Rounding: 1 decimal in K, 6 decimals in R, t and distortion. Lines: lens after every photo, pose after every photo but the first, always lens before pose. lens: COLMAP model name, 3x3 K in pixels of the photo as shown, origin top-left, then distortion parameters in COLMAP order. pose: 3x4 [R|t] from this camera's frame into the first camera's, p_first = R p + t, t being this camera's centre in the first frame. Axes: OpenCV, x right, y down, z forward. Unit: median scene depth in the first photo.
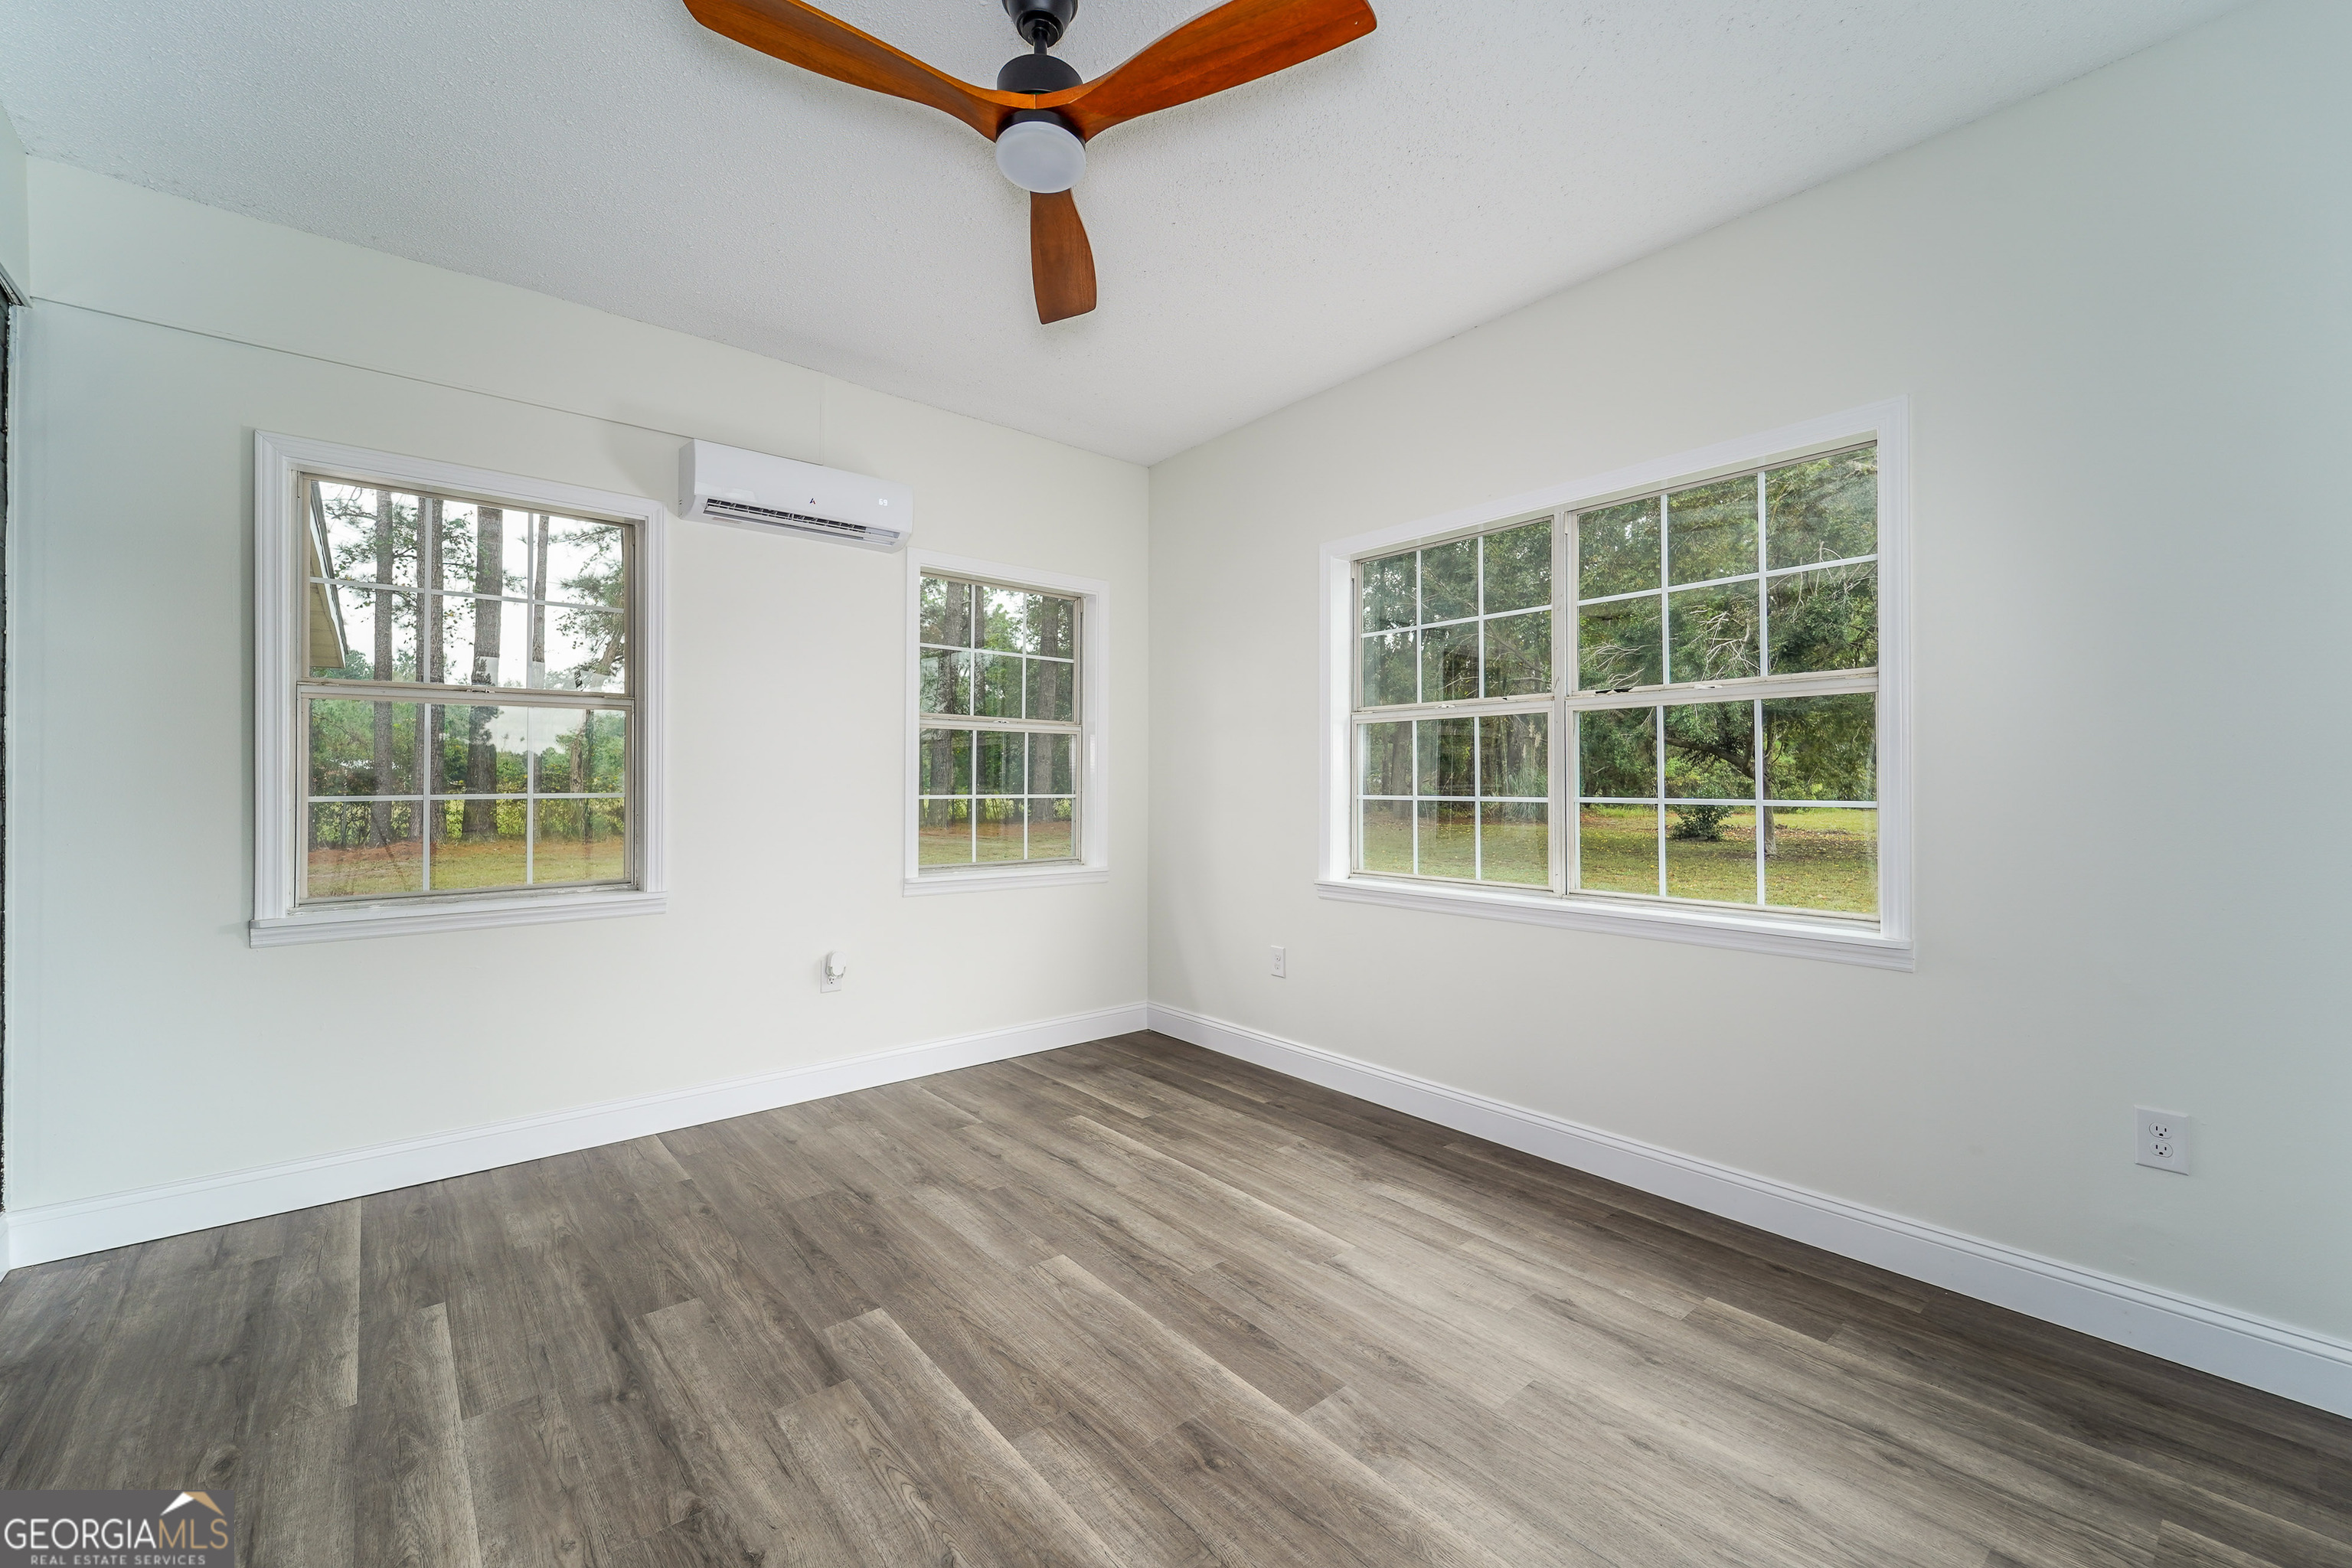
lens RADIAL K [[956.6, 0, 1182.6], [0, 956.6, 774.2], [0, 0, 1]] dist [0.007191, -0.002128]
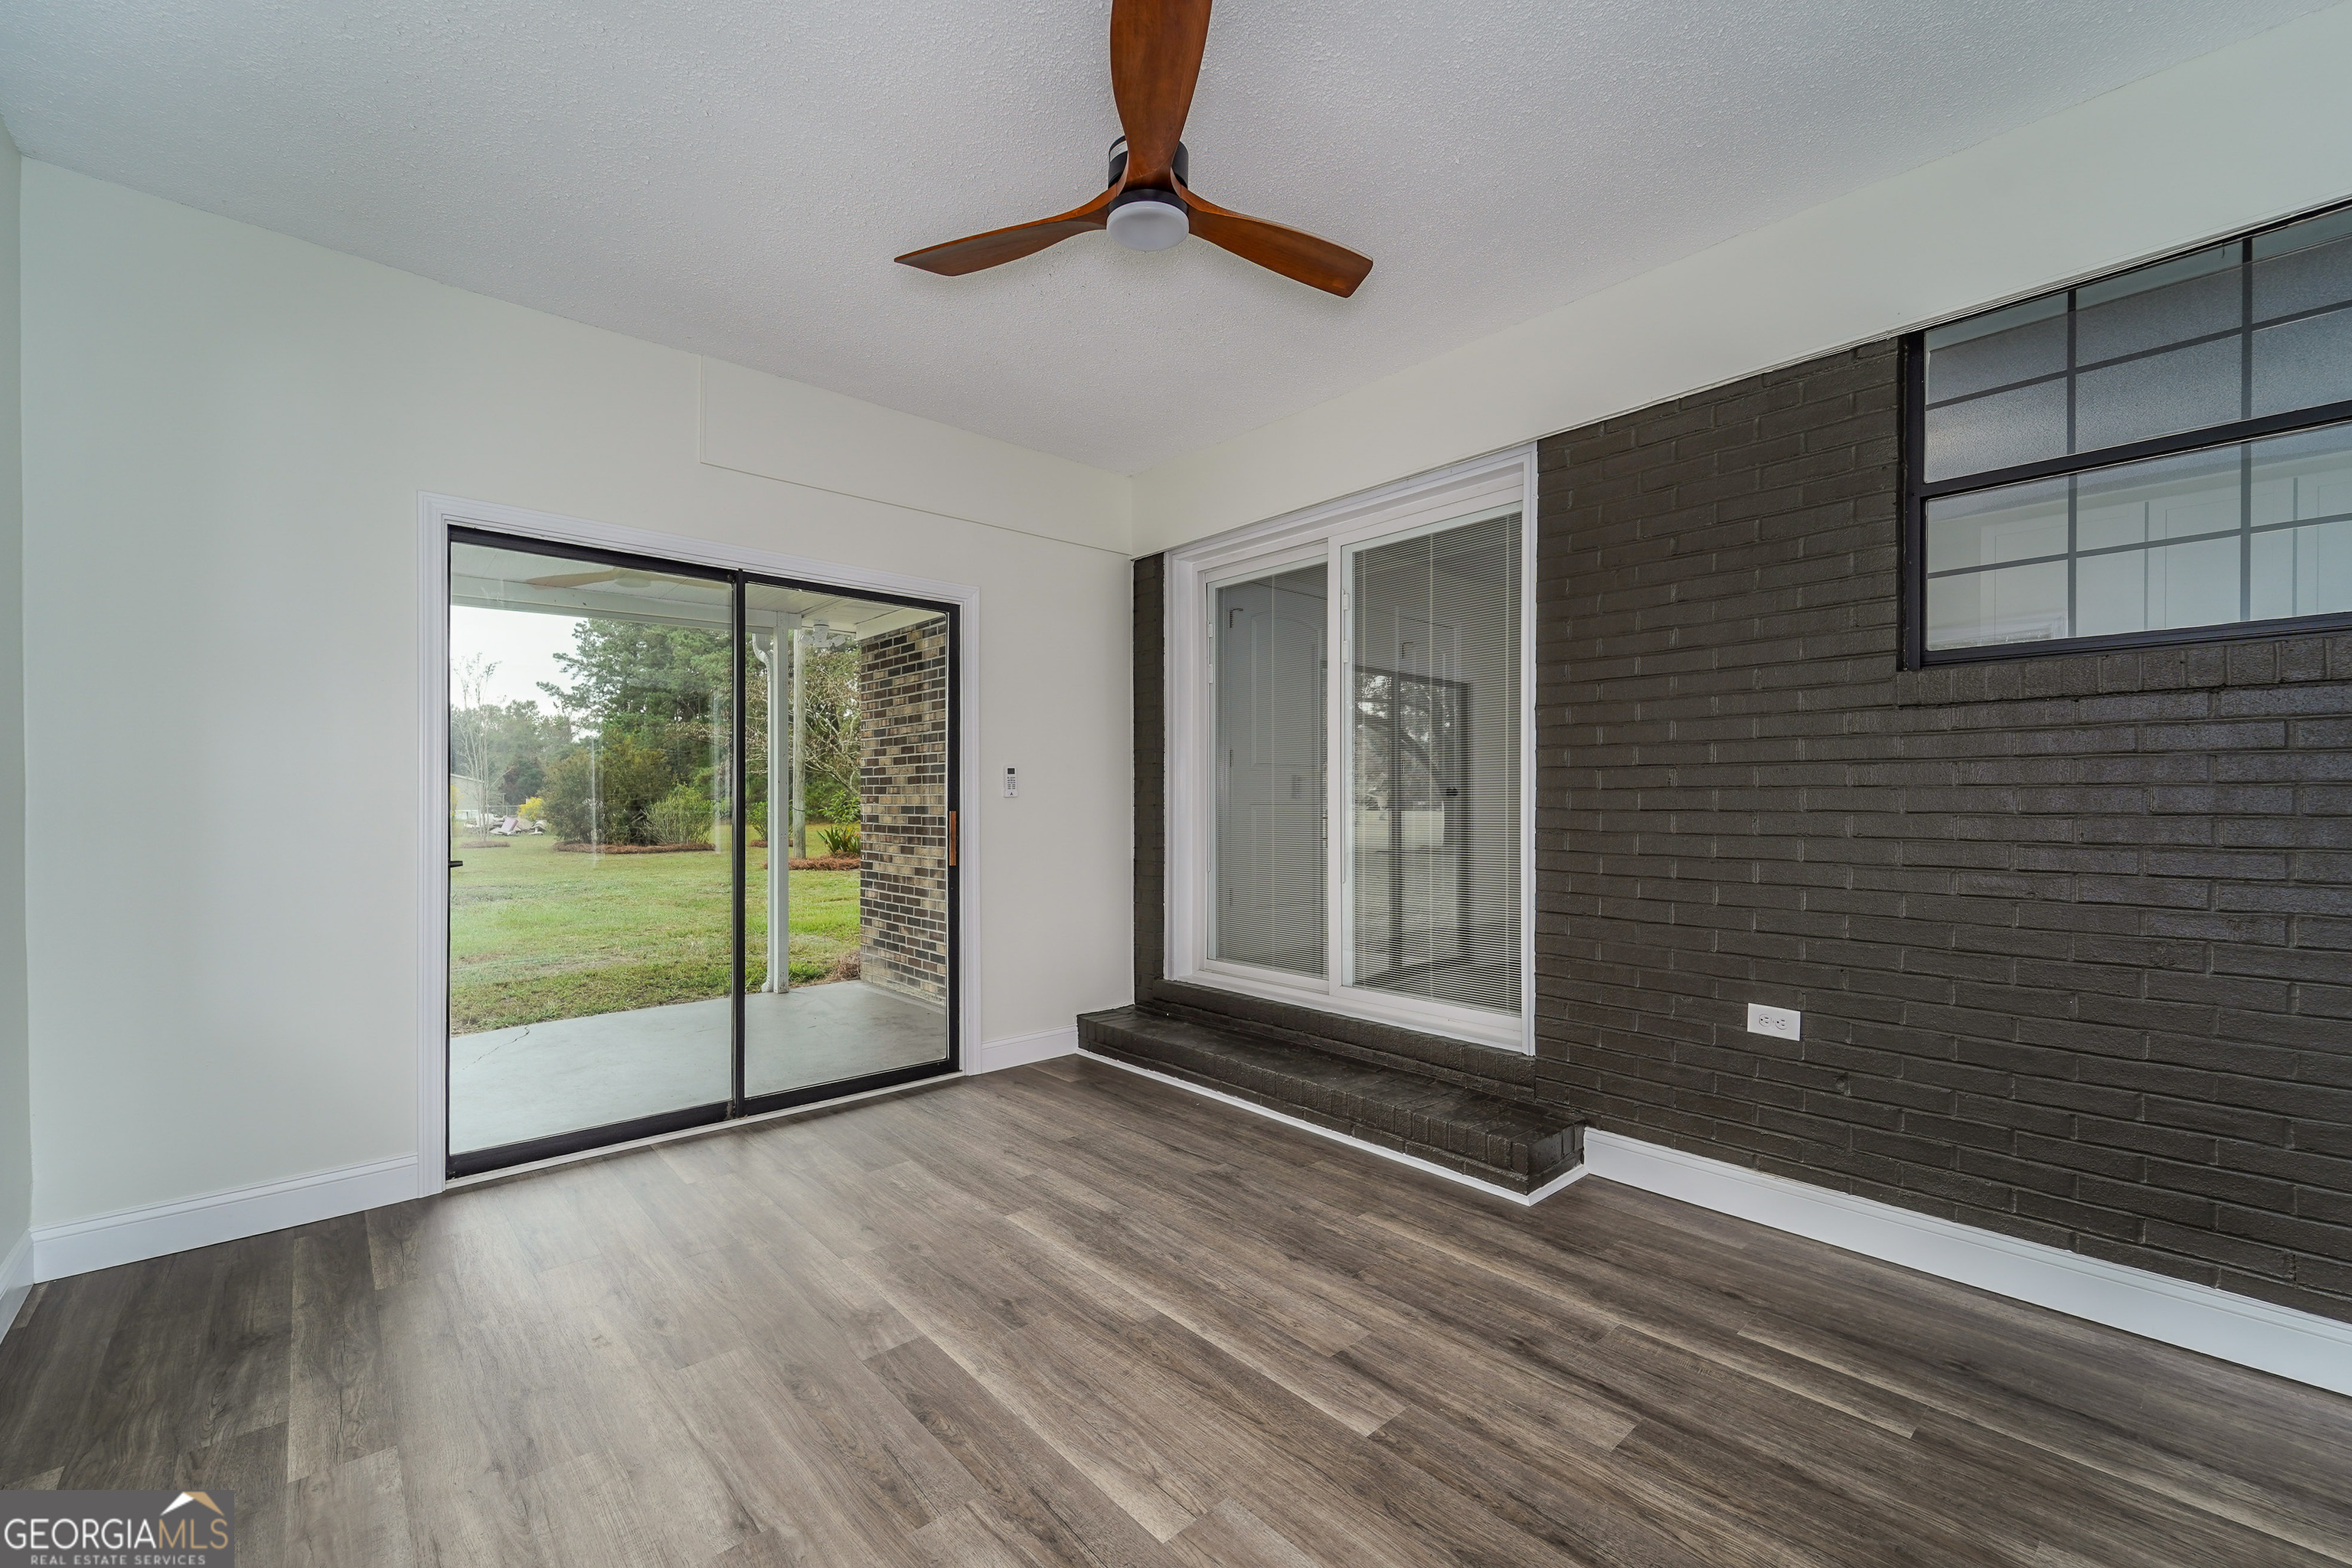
lens RADIAL K [[956.6, 0, 1177.7], [0, 956.6, 788.0], [0, 0, 1]] dist [0.007191, -0.002128]
pose [[-0.999322, 0.000320, -0.036824, -0.140753], [0.000876, 0.999886, -0.015087, 0.015130], [0.036815, -0.015109, -0.999208, 2.078313]]
